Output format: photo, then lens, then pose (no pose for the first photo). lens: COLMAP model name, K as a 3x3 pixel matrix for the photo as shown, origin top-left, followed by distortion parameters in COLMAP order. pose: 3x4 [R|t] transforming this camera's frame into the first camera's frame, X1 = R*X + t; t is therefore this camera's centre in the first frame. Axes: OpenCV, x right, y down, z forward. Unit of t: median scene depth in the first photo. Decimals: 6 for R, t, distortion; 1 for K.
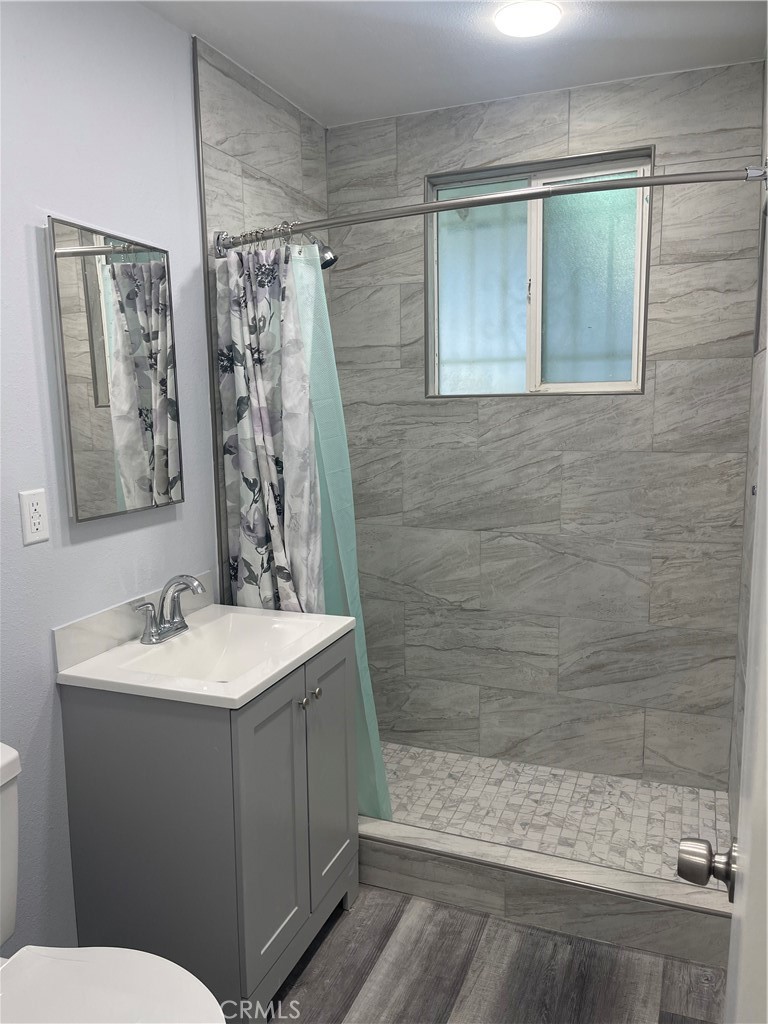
lens RADIAL K [[757.9, 0, 385.4], [0, 757.9, 512.4], [0, 0, 1]] dist [0.045484, -0.013947]
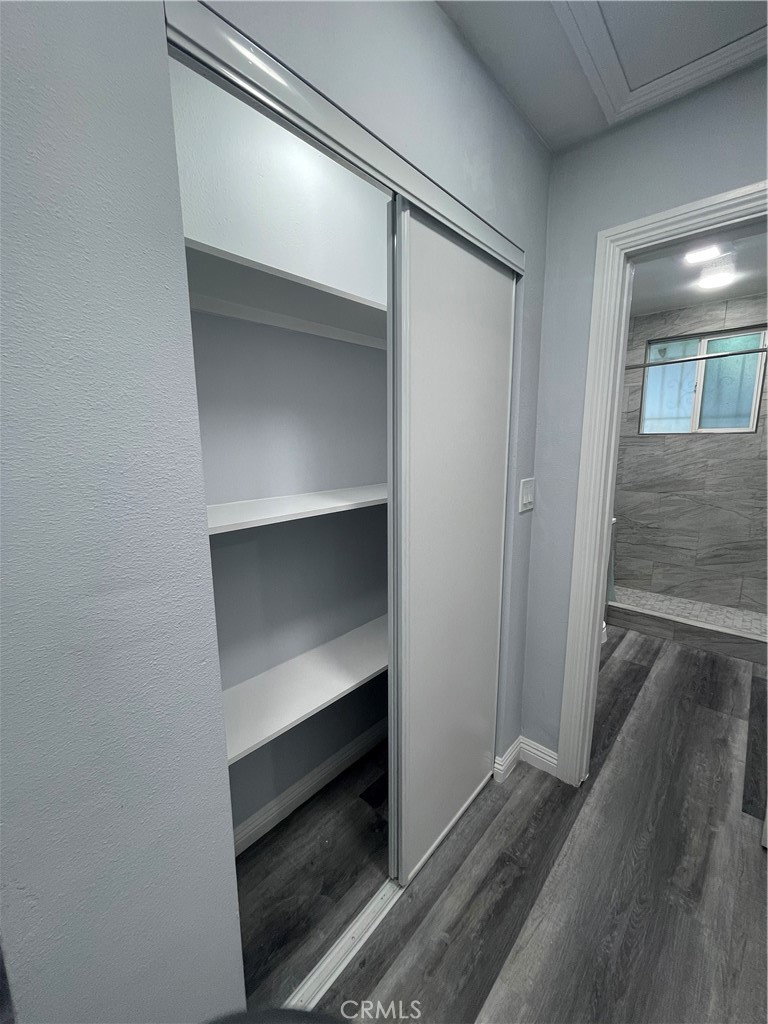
lens RADIAL K [[414.3, 0, 381.1], [0, 414.3, 511.5], [0, 0, 1]] dist [0.002968, 0.001195]
pose [[0.939651, 0.065109, -0.335883, -0.249806], [-0.058722, 0.997849, 0.029151, 0.095391], [0.337058, -0.007668, 0.941452, -0.478217]]
